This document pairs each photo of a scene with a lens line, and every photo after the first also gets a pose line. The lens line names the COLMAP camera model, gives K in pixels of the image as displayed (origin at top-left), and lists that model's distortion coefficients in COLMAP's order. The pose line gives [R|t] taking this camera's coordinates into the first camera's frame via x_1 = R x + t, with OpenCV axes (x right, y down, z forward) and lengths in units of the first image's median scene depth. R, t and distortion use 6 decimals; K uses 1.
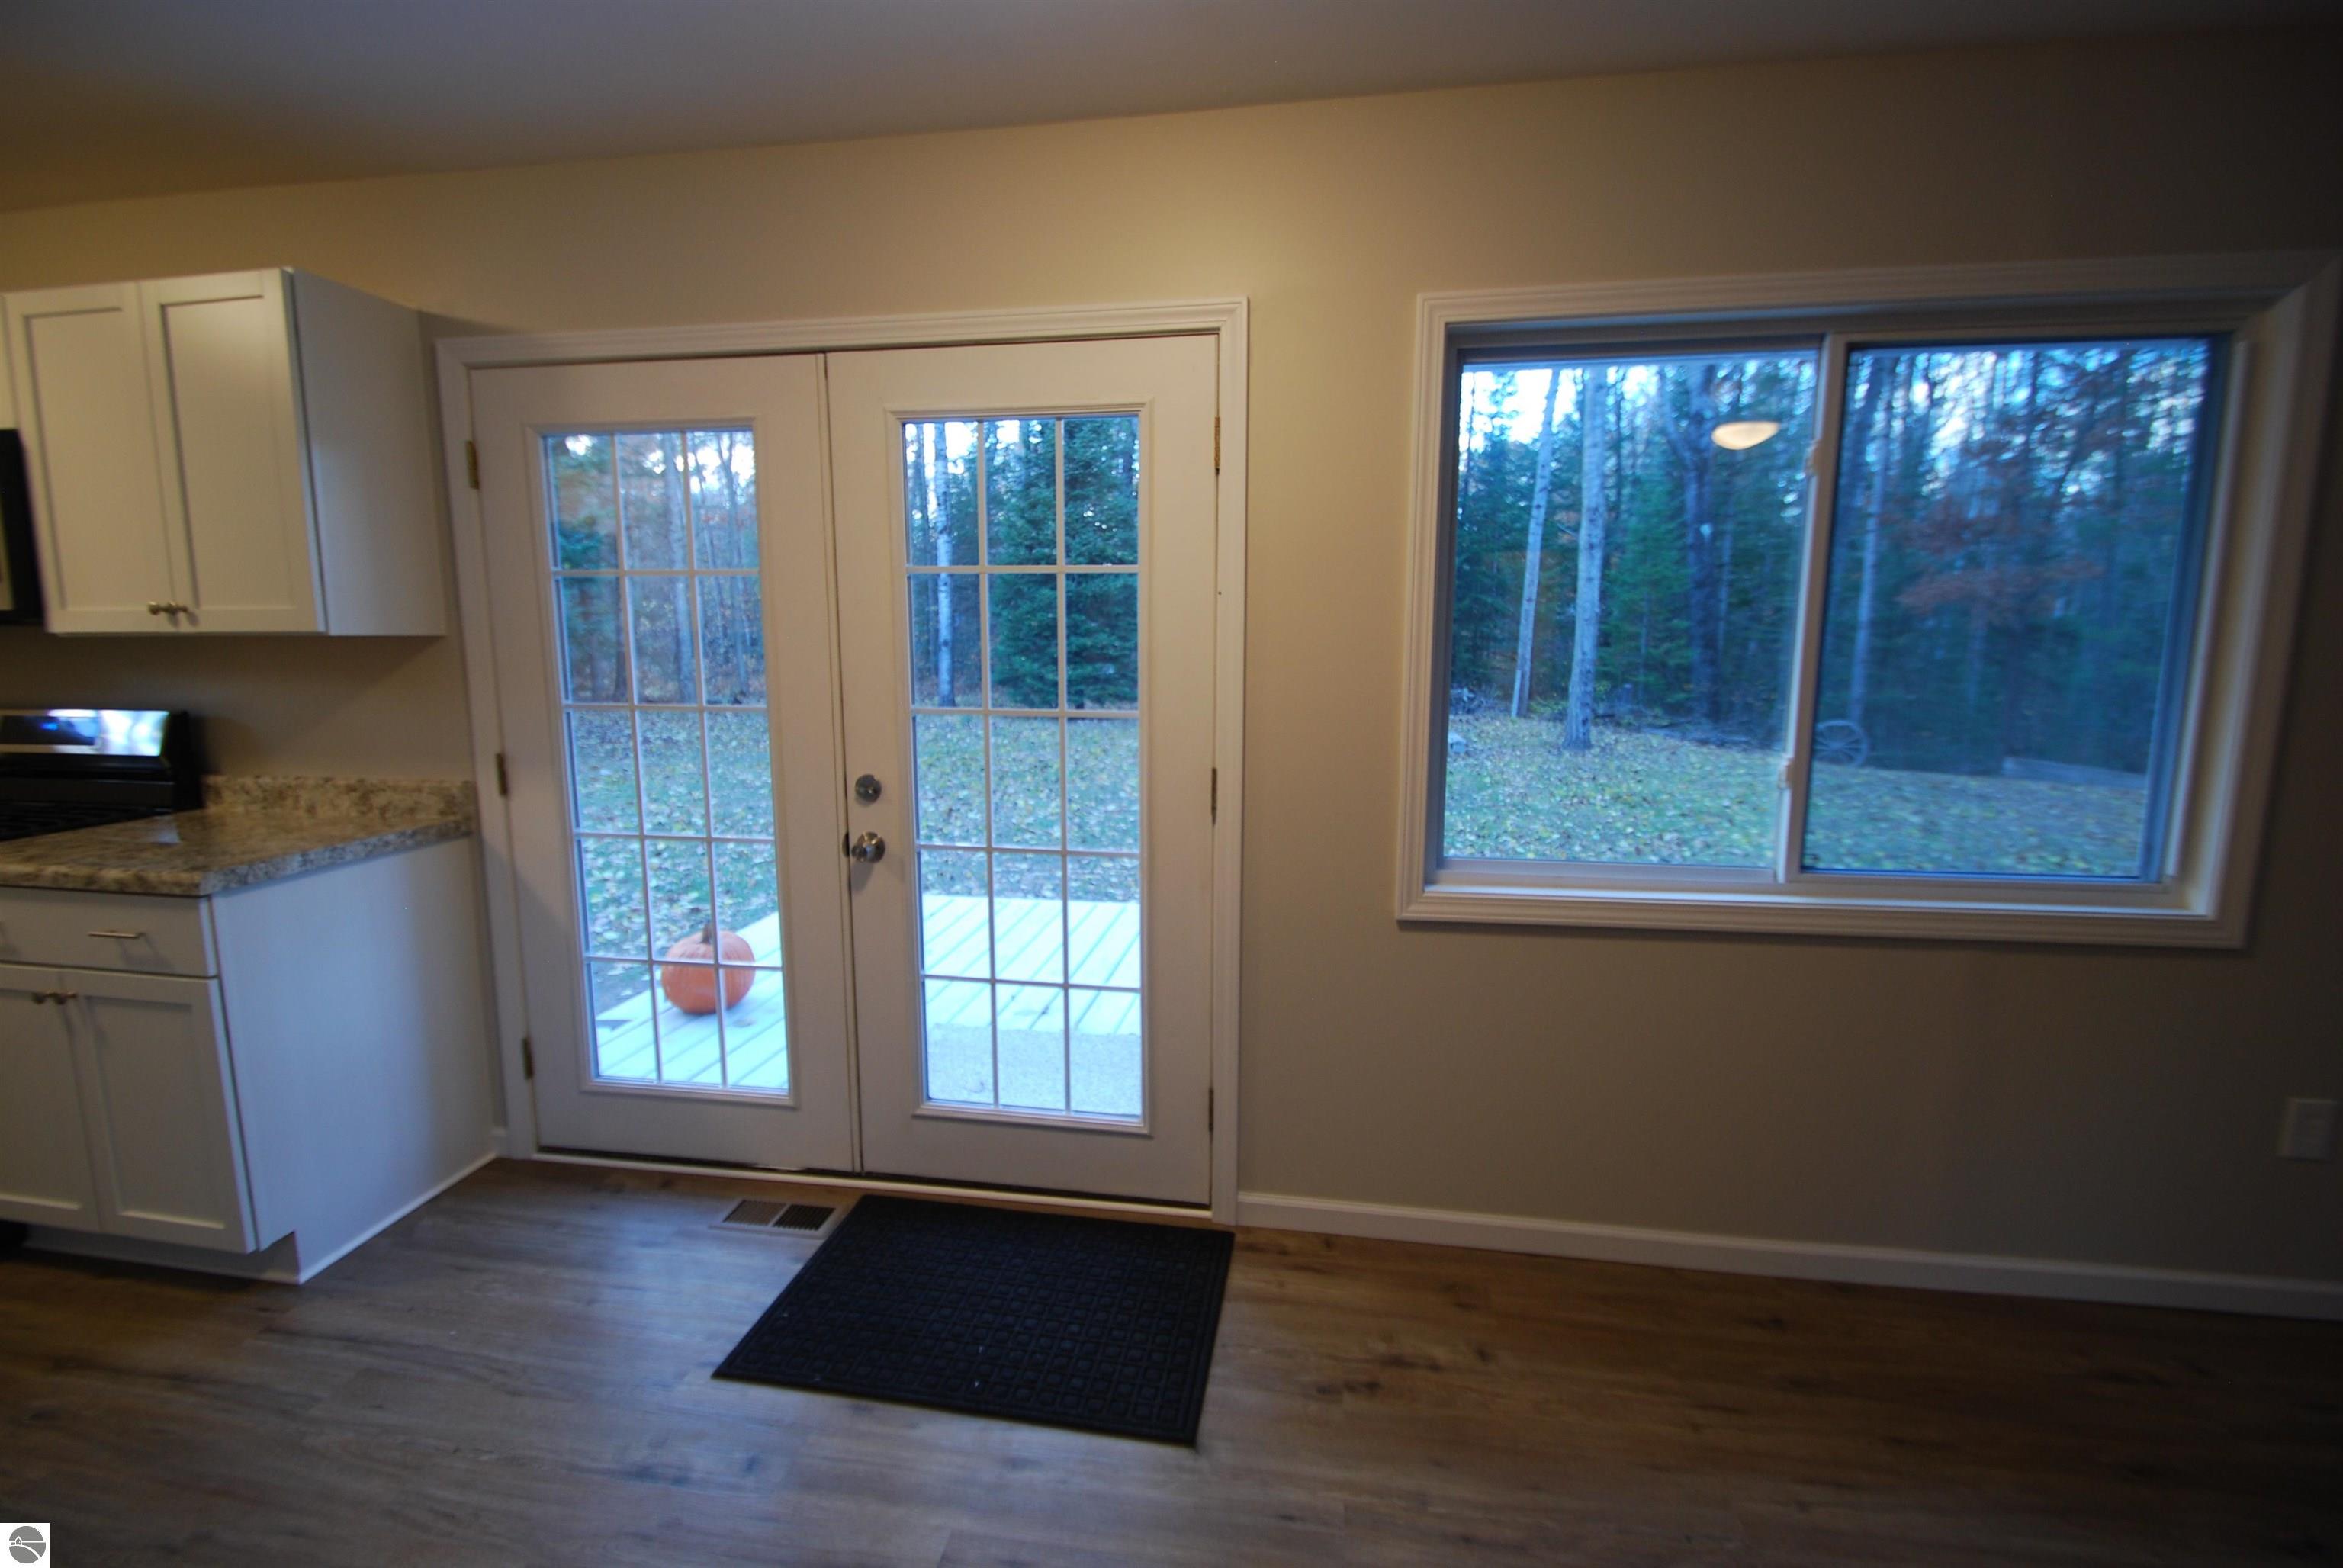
lens RADIAL K [[1020.7, 0, 1164.6], [0, 1020.7, 777.1], [0, 0, 1]] dist [0.011606, -0.016637]
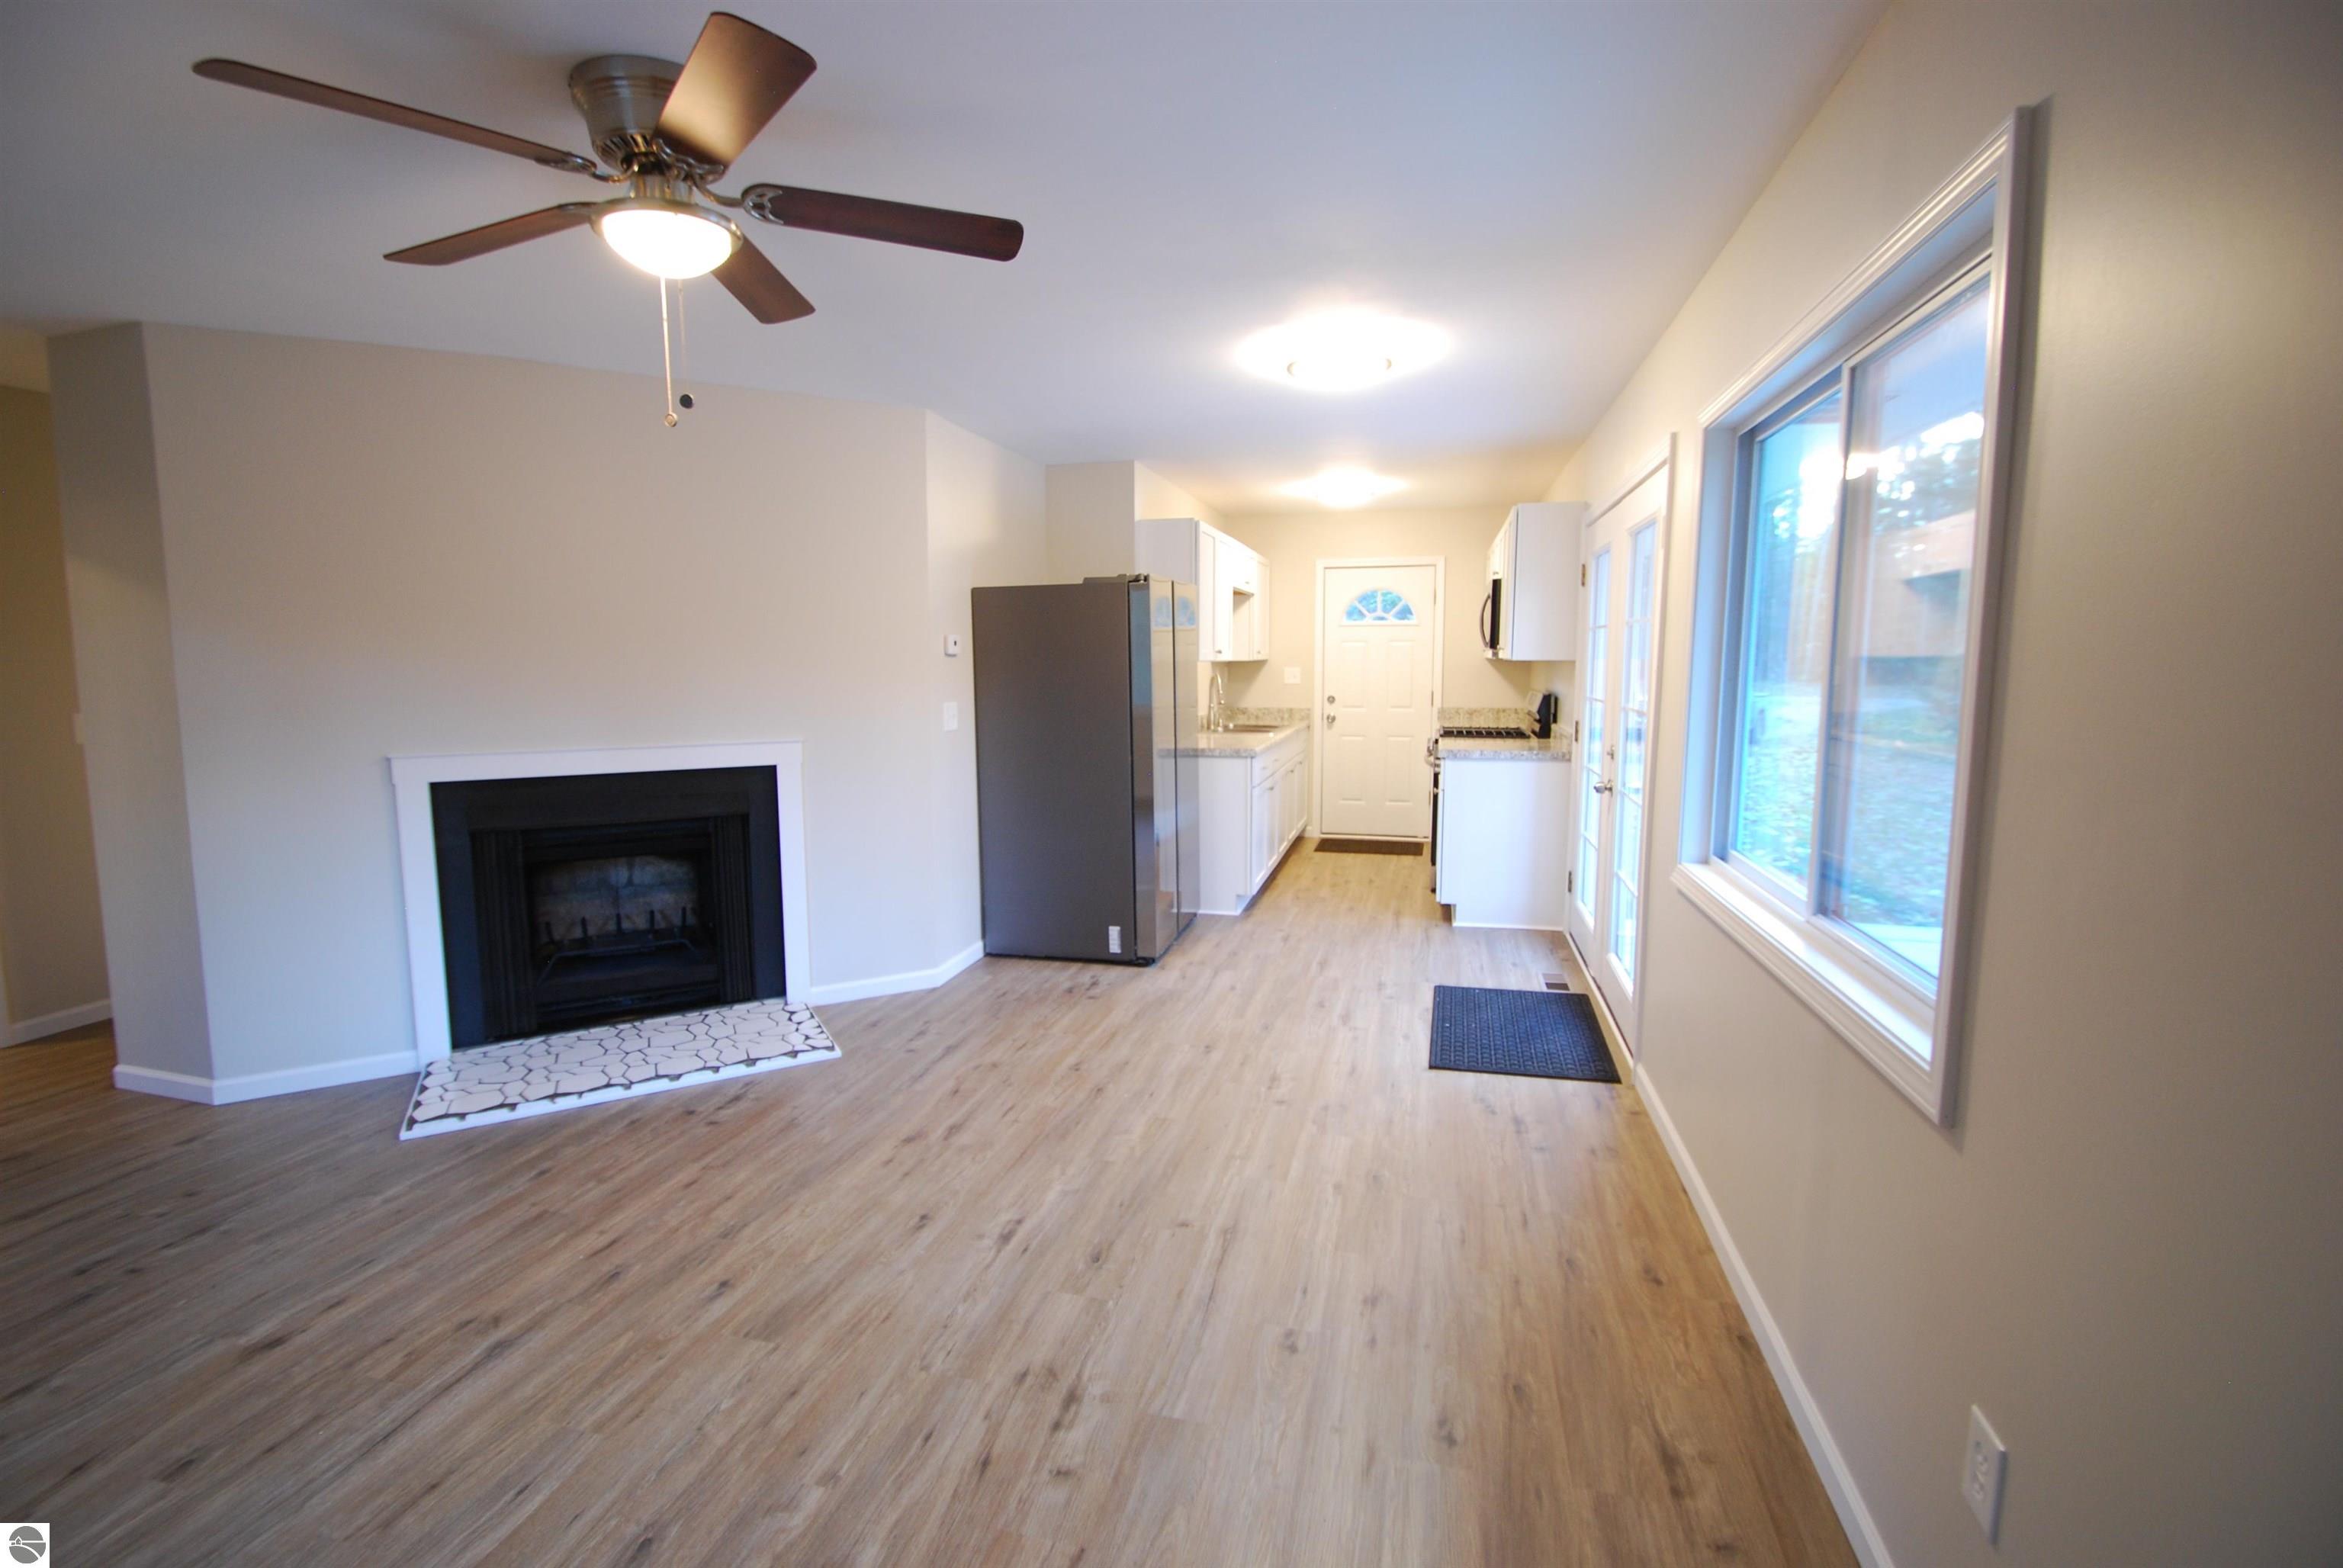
lens RADIAL K [[1020.7, 0, 1164.6], [0, 1020.7, 777.1], [0, 0, 1]] dist [0.011606, -0.016637]
pose [[-0.097728, 0.115221, -0.988521, 1.459908], [-0.138156, 0.982087, 0.128130, -0.062564], [0.985577, 0.149092, -0.080059, 0.419718]]
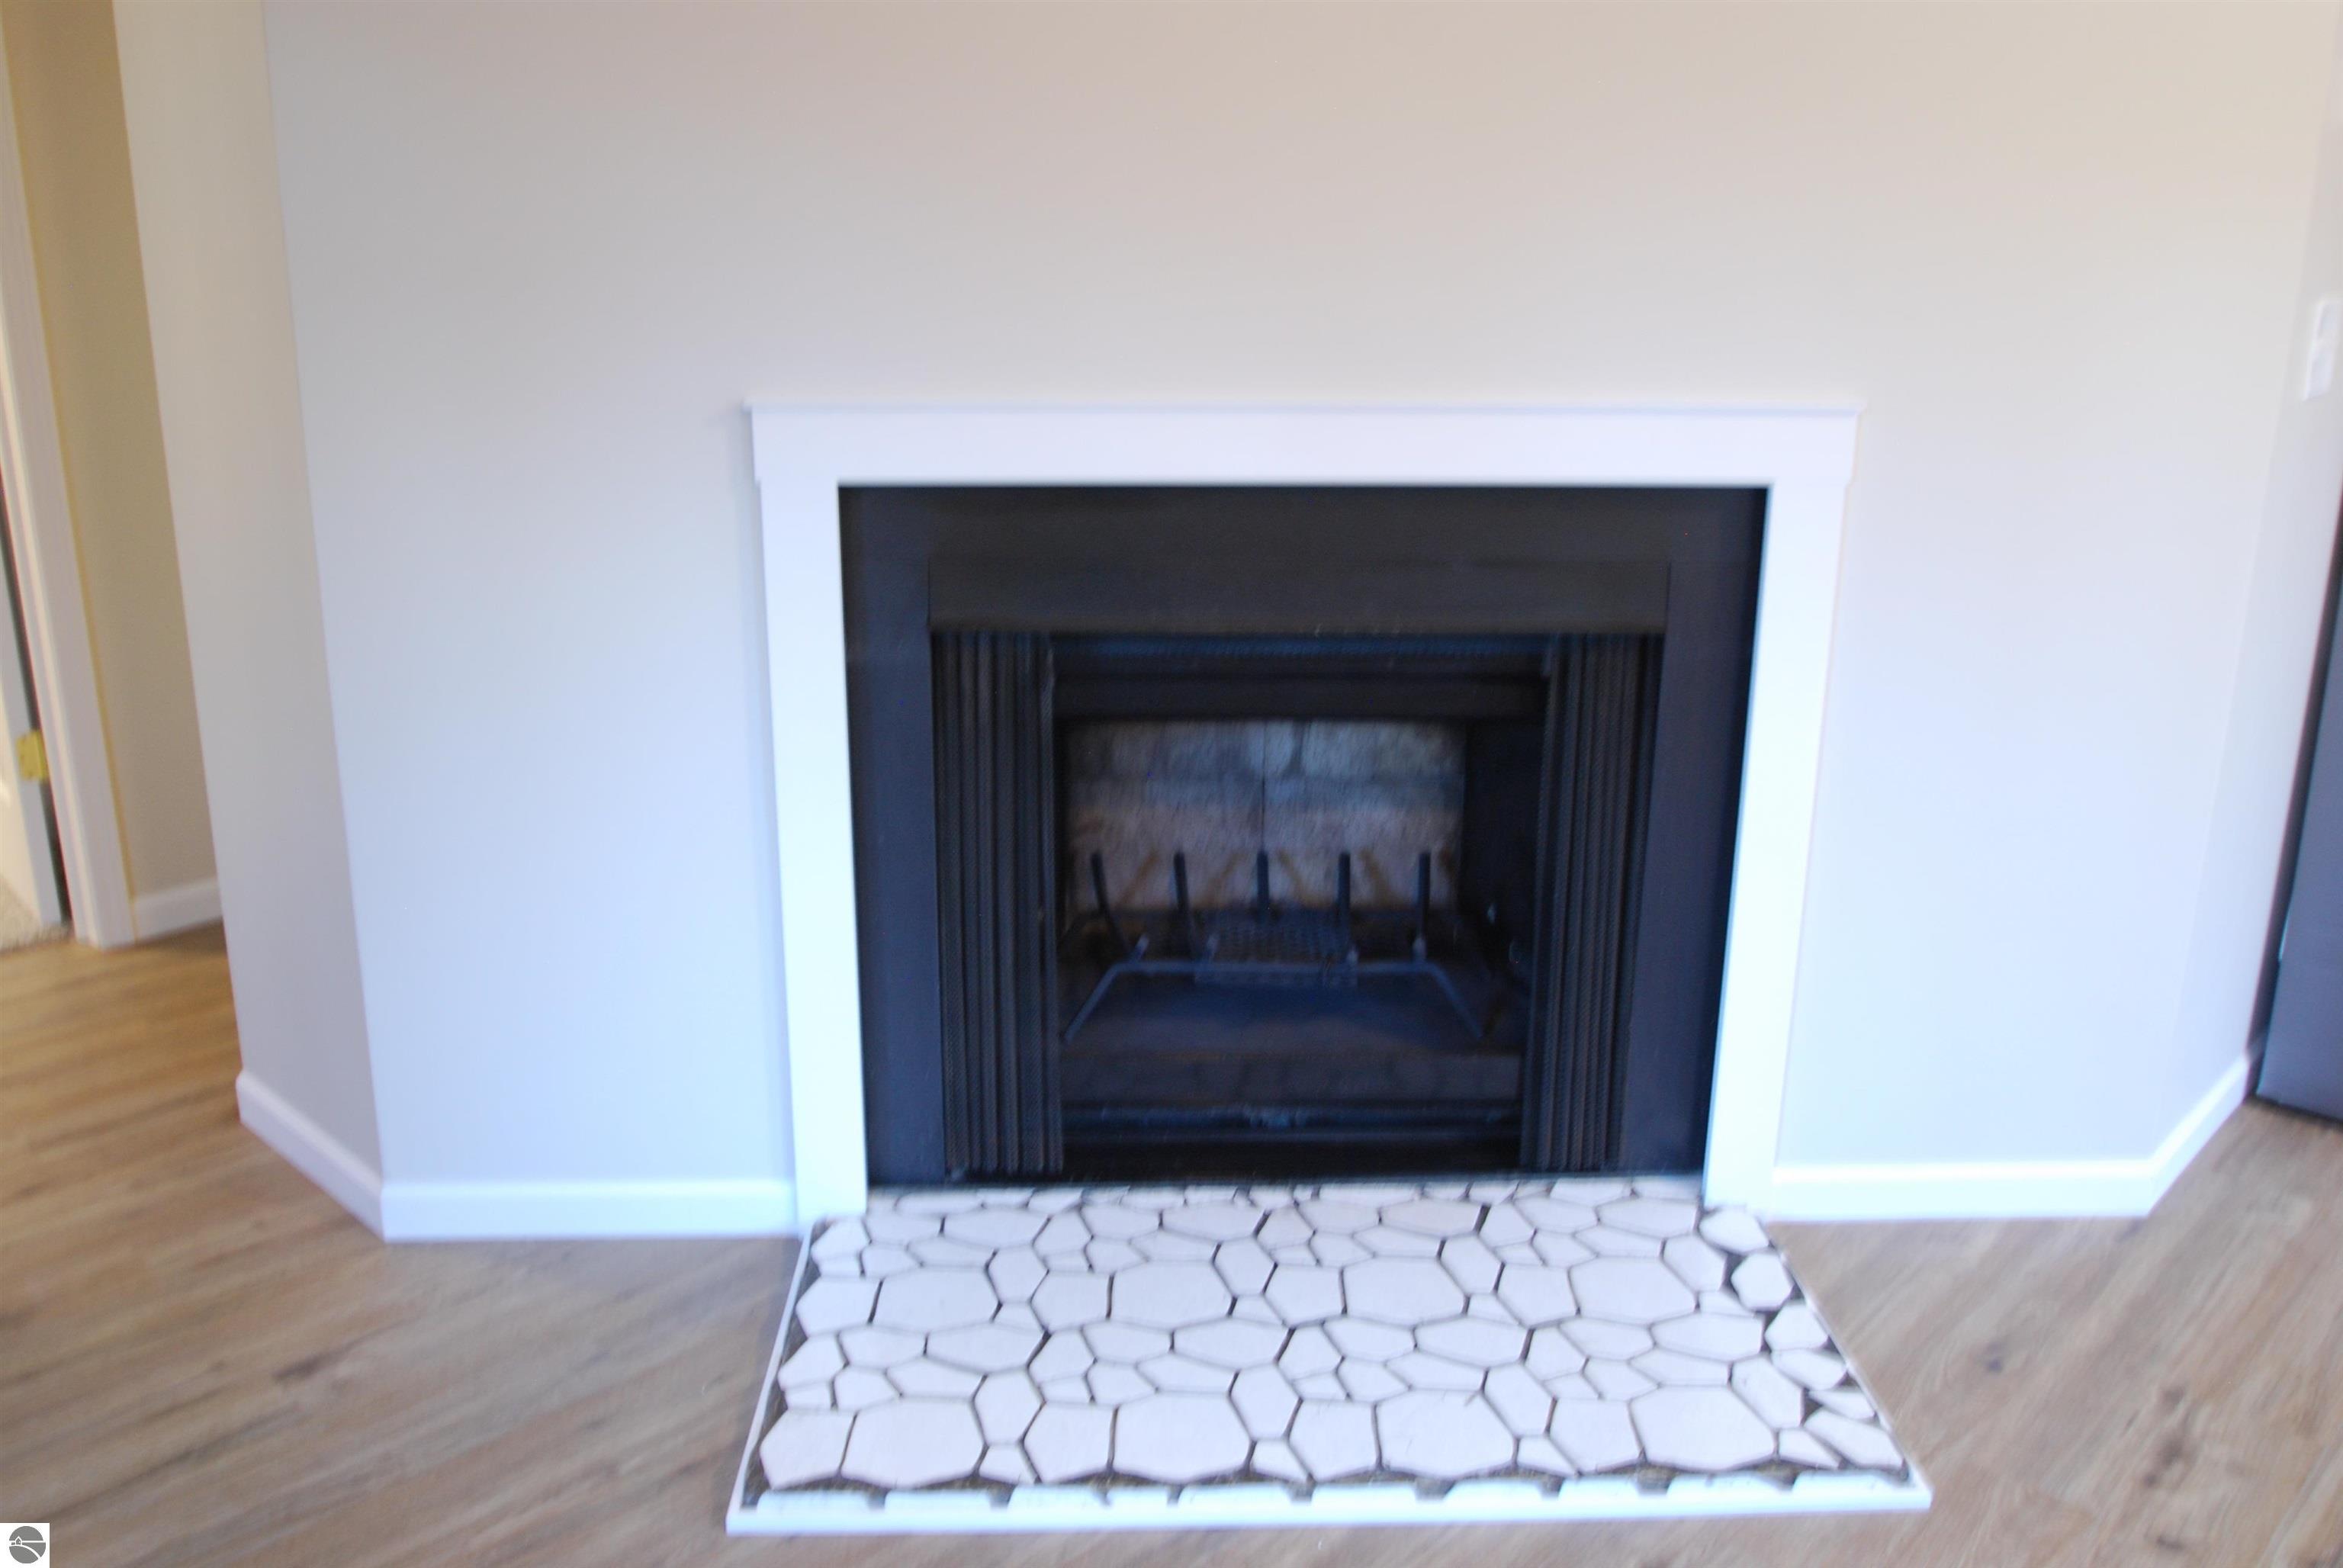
lens RADIAL K [[1999.4, 0, 1170.8], [0, 1999.4, 759.3], [0, 0, 1]] dist [-0.073489, 0.022117]
pose [[-0.557539, 0.237808, -0.795360, 0.847598], [-0.121563, 0.924376, 0.361597, 0.025102], [0.821202, 0.298291, -0.486467, -0.073098]]
